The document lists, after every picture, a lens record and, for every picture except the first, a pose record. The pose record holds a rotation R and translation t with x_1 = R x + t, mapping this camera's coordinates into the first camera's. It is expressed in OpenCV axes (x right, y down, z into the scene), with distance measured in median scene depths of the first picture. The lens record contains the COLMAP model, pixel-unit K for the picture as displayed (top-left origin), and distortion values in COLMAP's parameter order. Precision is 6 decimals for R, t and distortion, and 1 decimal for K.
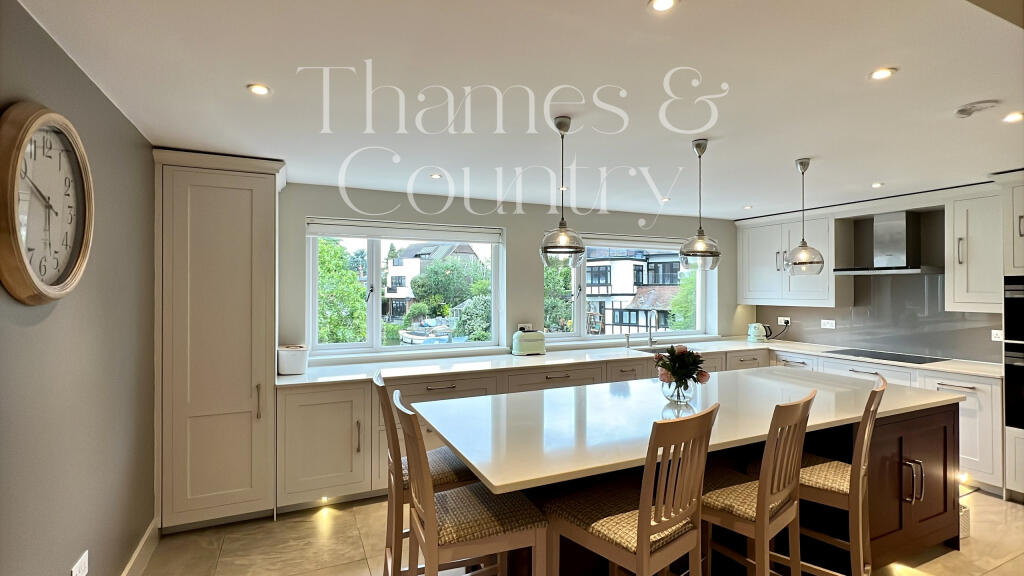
lens RADIAL K [[465.1, 0, 504.5], [0, 465.1, 285.7], [0, 0, 1]] dist [-0.002828, 0.000904]
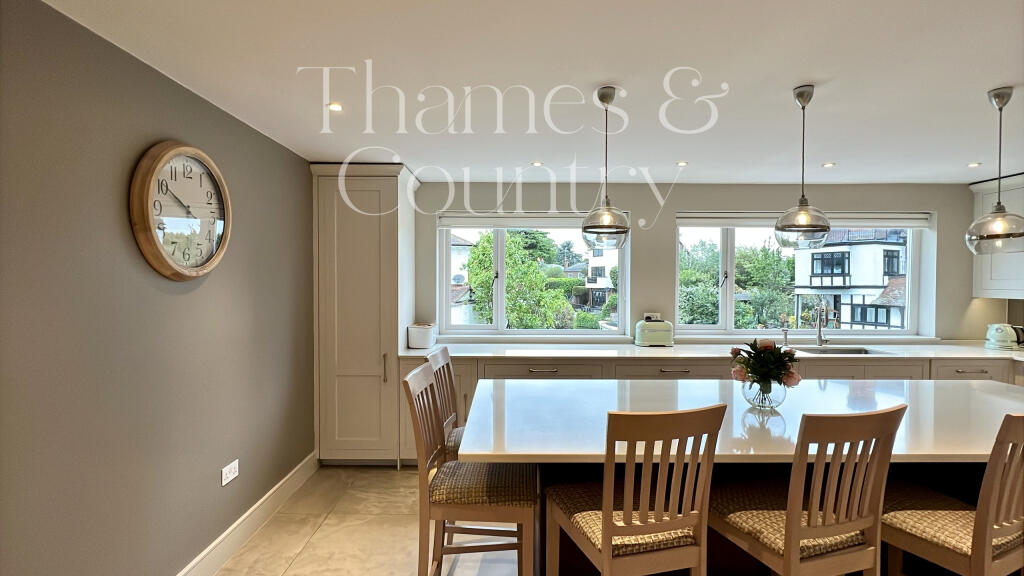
lens RADIAL K [[465.1, 0, 509.3], [0, 465.1, 284.9], [0, 0, 1]] dist [-0.002828, 0.000904]
pose [[0.912519, 0.008010, -0.408956, 0.249067], [-0.000468, 0.999828, 0.018540, 0.012804], [0.409034, -0.016727, 0.912366, 0.043565]]
